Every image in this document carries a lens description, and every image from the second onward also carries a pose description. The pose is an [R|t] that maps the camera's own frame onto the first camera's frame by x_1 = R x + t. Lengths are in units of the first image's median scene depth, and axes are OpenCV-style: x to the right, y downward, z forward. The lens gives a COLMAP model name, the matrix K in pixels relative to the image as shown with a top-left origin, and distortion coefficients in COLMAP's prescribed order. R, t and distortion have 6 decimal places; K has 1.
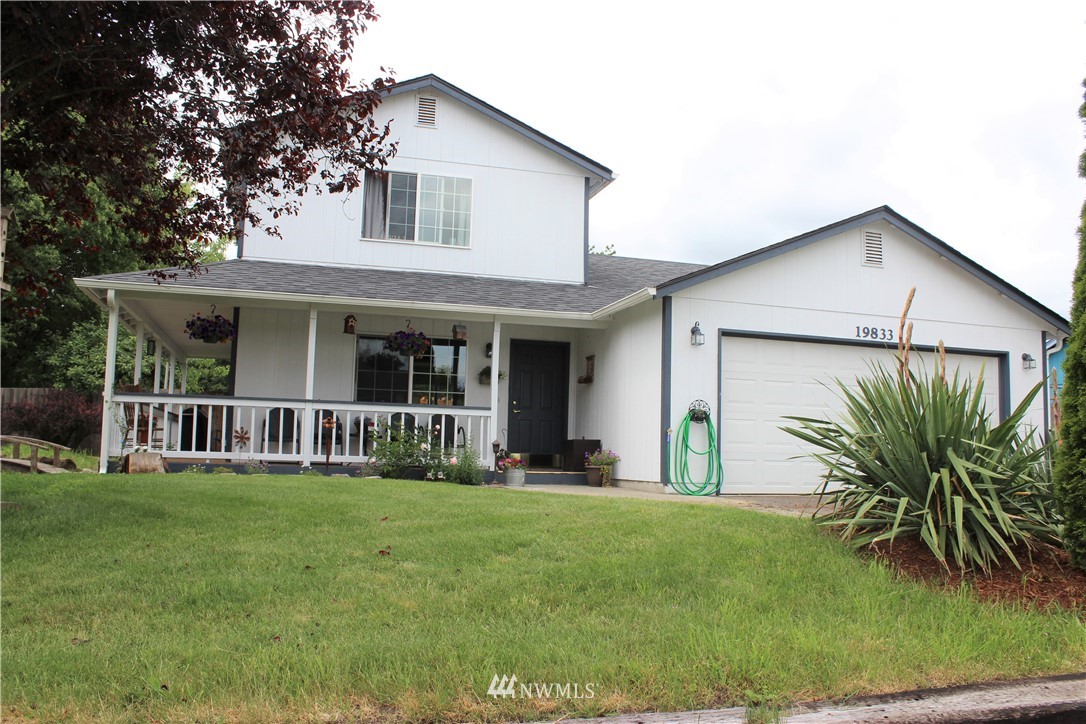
lens RADIAL K [[901.0, 0, 545.1], [0, 901.0, 383.5], [0, 0, 1]] dist [-0.165534, 0.155381]
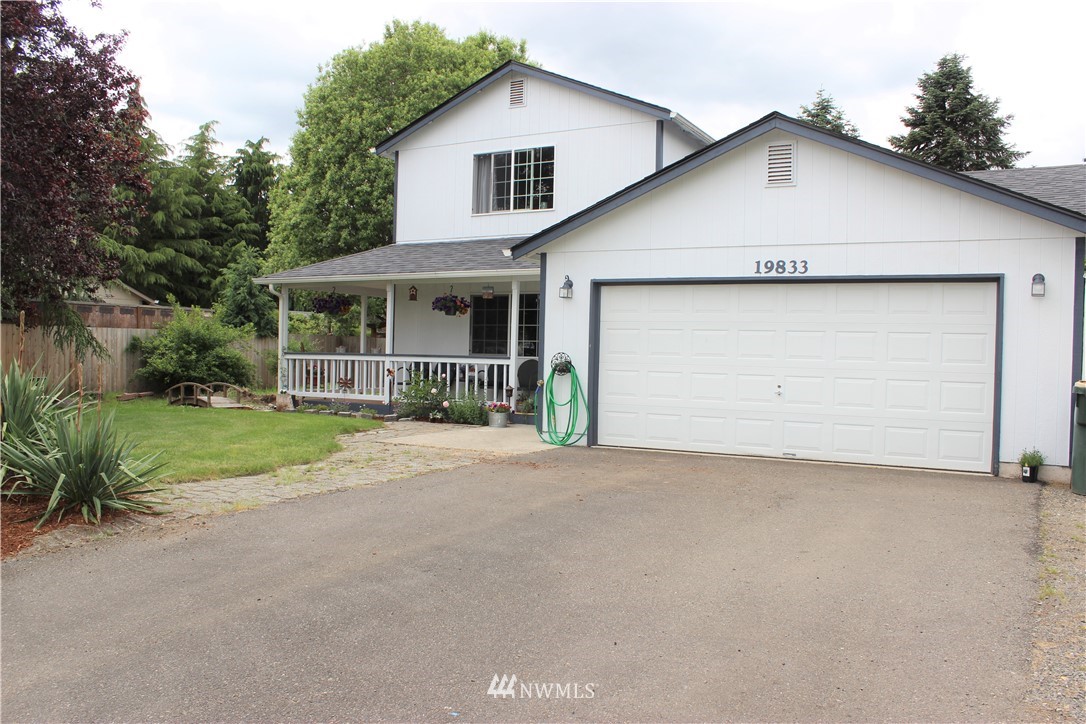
lens RADIAL K [[901.0, 0, 545.1], [0, 901.0, 383.5], [0, 0, 1]] dist [-0.165534, 0.155381]
pose [[0.699371, 0.012164, -0.714655, 0.821883], [0.051943, 0.996346, 0.067791, -0.015673], [0.712869, -0.084533, 0.696184, 0.244462]]
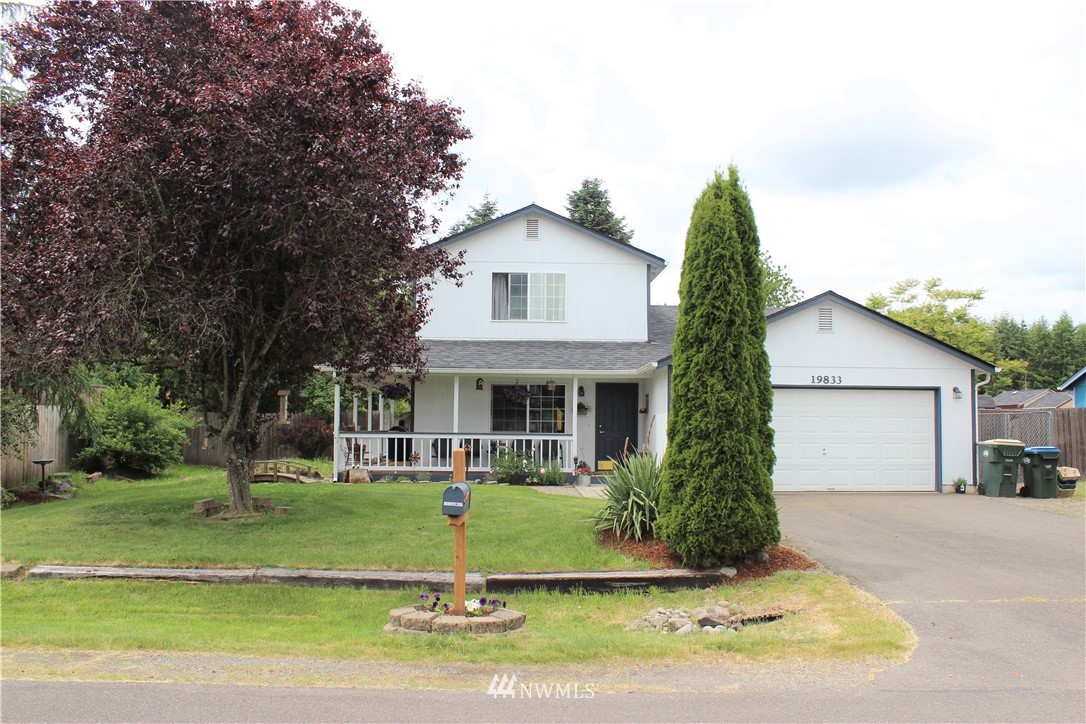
lens RADIAL K [[901.0, 0, 545.1], [0, 901.0, 383.5], [0, 0, 1]] dist [-0.165534, 0.155381]
pose [[0.968515, -0.028185, -0.247354, 0.287385], [0.034986, 0.999120, 0.023140, -0.100465], [0.246484, -0.031065, 0.968649, -0.511063]]
